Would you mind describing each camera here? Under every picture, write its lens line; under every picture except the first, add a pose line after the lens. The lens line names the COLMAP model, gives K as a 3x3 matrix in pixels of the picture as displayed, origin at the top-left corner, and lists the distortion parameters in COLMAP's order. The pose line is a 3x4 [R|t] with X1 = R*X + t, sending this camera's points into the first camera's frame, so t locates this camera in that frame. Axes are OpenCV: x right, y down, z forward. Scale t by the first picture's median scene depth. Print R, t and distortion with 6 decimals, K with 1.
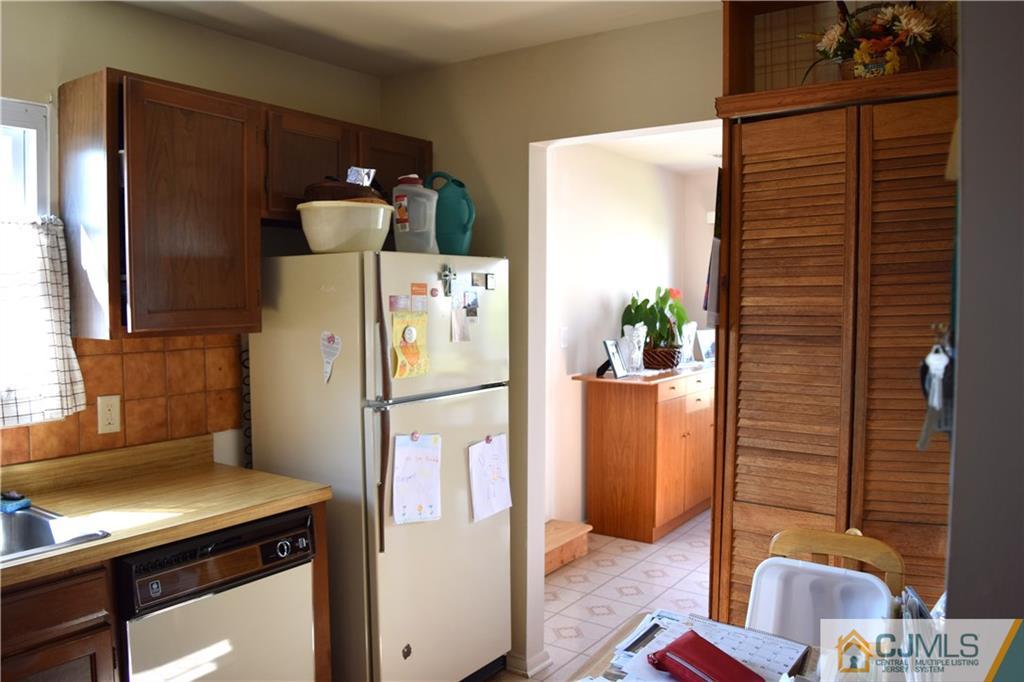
lens RADIAL K [[807.0, 0, 510.6], [0, 807.0, 332.5], [0, 0, 1]] dist [-0.095032, 0.018411]
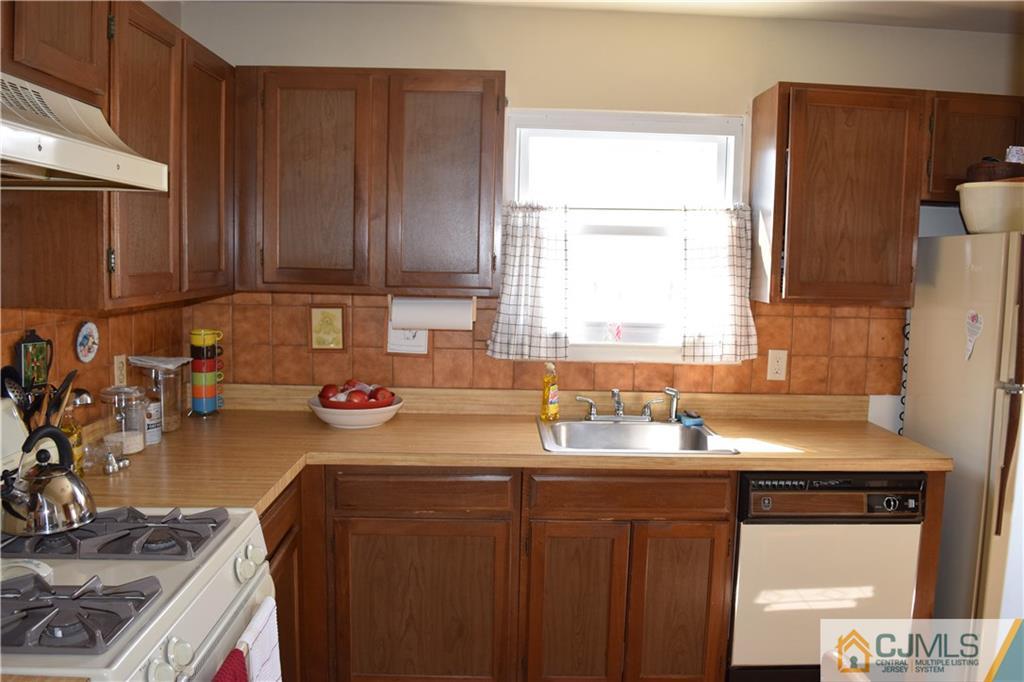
lens RADIAL K [[807.0, 0, 516.1], [0, 807.0, 339.2], [0, 0, 1]] dist [-0.095032, 0.018411]
pose [[0.584829, 0.096294, -0.805420, 0.251724], [-0.061569, 0.995334, 0.074293, -0.003162], [0.808816, 0.006140, 0.588029, -0.057123]]
